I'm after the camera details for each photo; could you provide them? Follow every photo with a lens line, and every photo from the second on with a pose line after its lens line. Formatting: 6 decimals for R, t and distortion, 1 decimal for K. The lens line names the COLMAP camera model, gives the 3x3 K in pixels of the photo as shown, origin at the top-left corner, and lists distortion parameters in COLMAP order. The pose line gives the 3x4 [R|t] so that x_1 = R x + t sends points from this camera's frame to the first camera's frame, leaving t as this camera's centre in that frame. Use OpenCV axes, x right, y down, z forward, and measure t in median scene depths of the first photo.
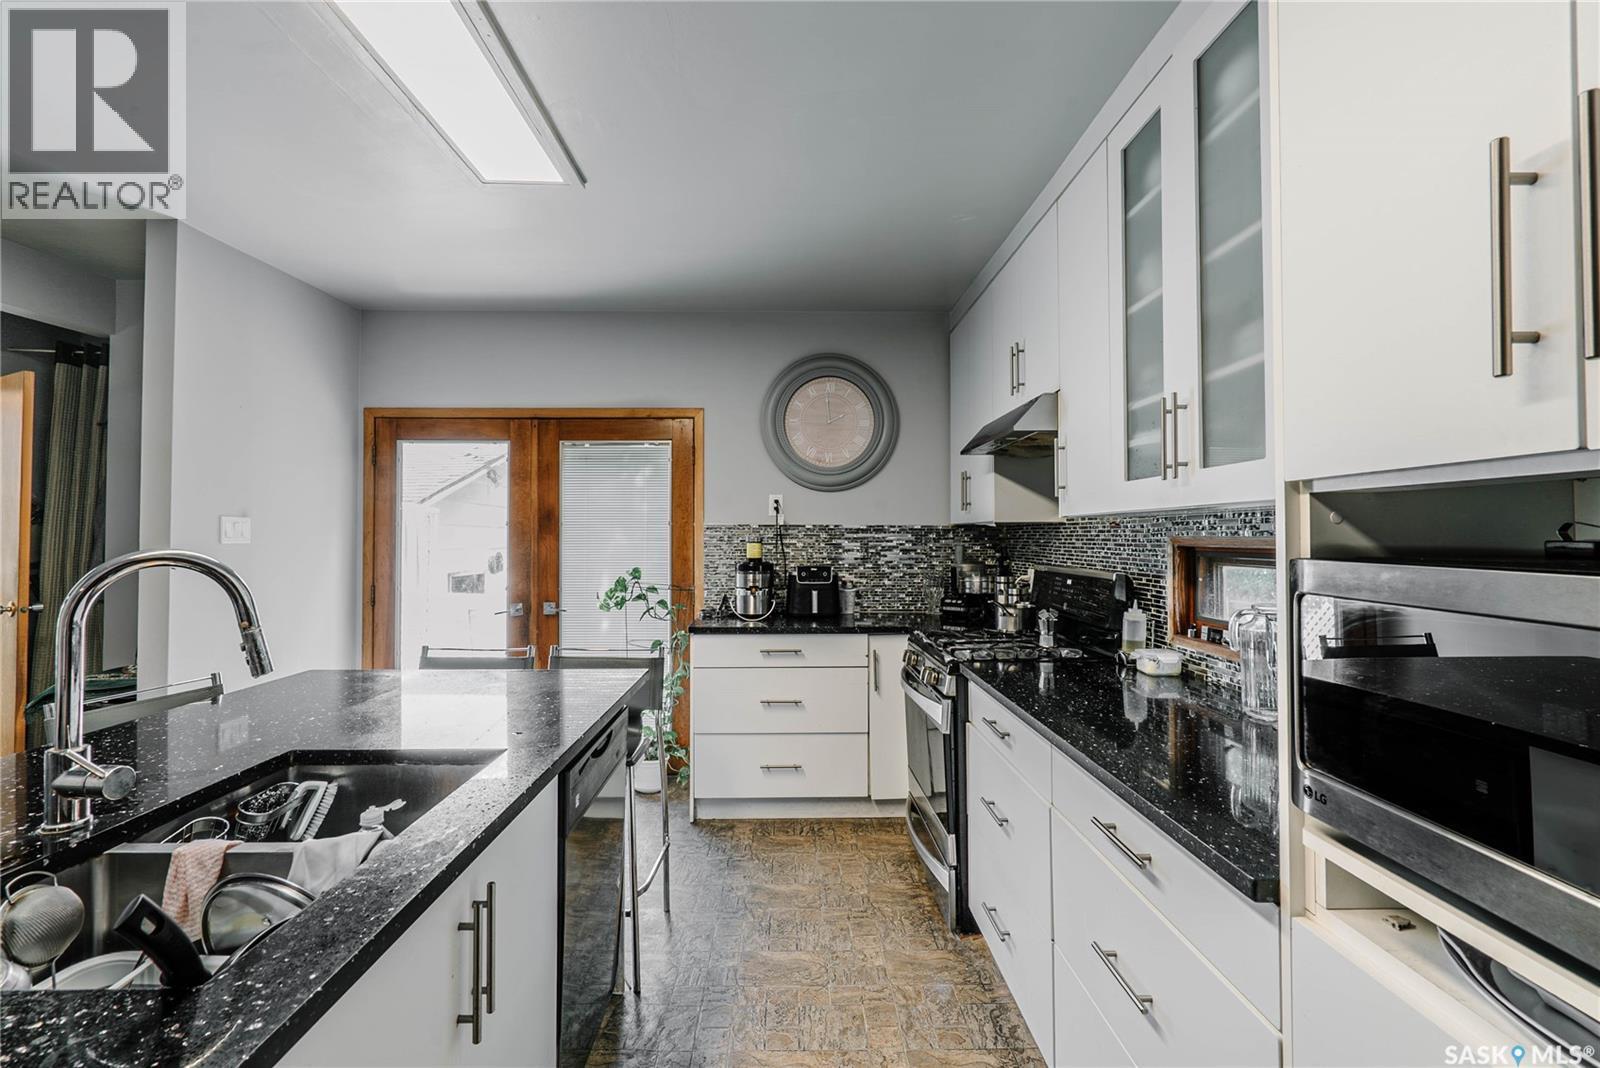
lens RADIAL K [[733.0, 0, 800.1], [0, 733.0, 532.5], [0, 0, 1]] dist [-0.000377, 0.001098]
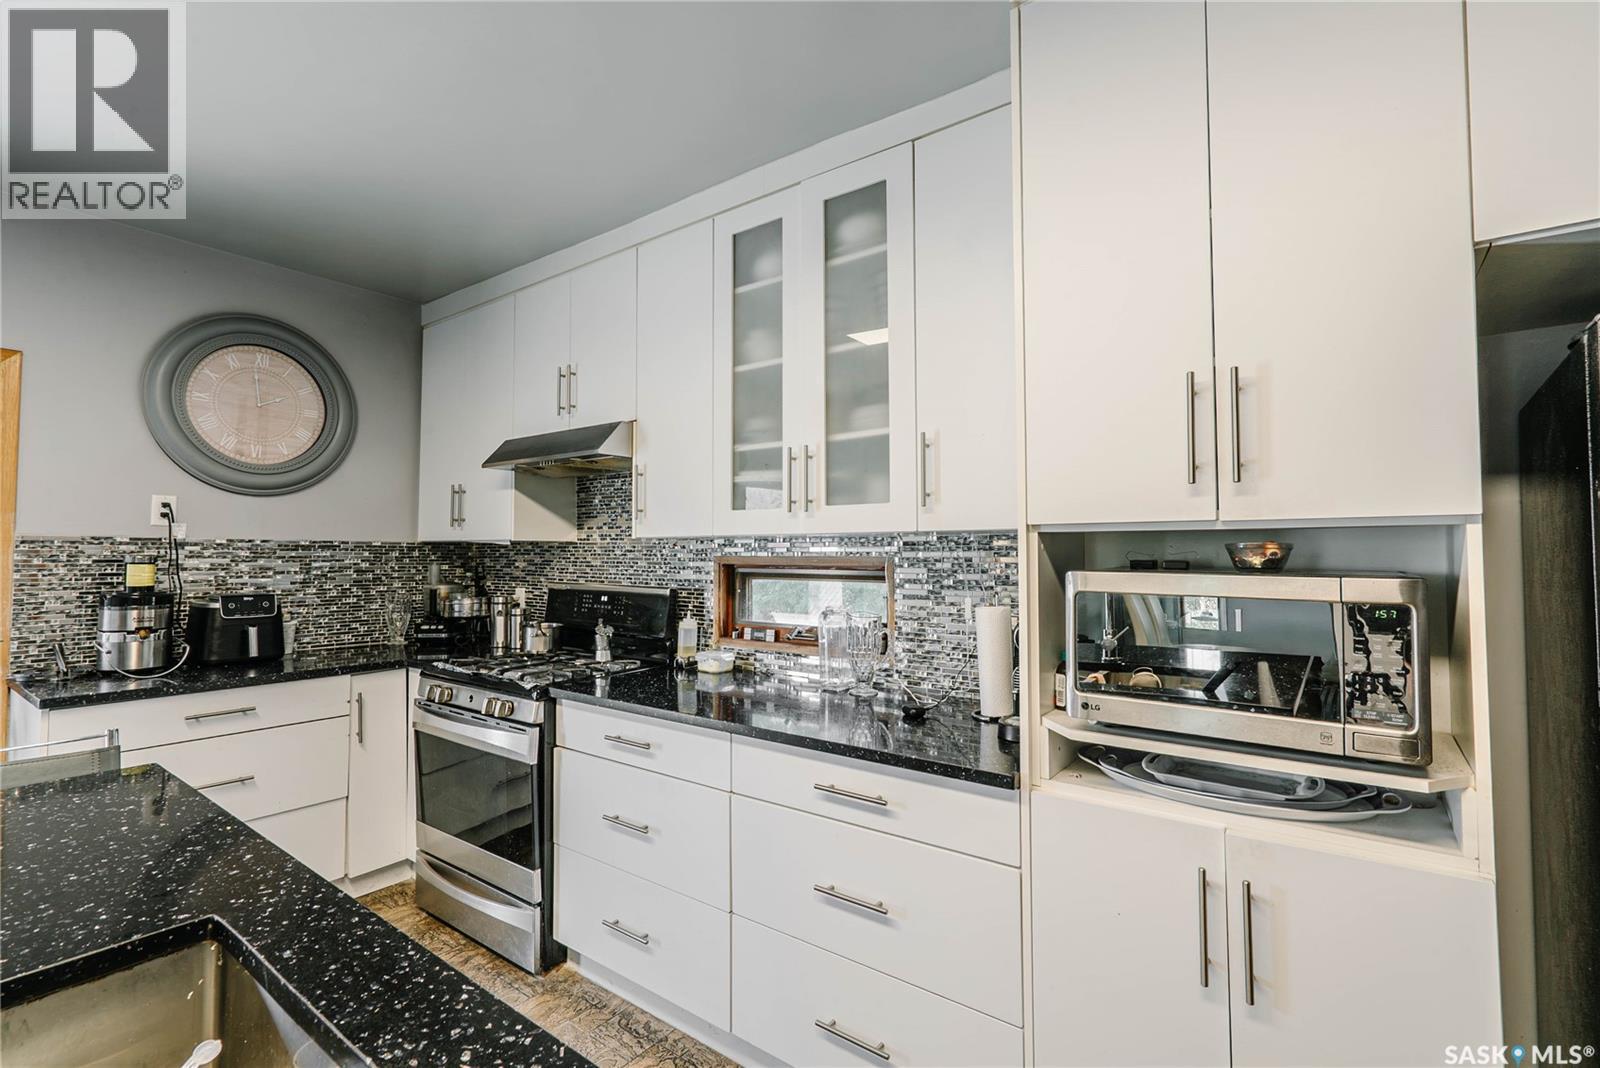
lens RADIAL K [[733.0, 0, 796.8], [0, 733.0, 532.6], [0, 0, 1]] dist [-0.000377, 0.001098]
pose [[0.620040, 0.024745, 0.784180, -0.294797], [-0.006590, 0.999632, -0.026333, -0.001824], [-0.784543, 0.011160, 0.619974, 0.123071]]
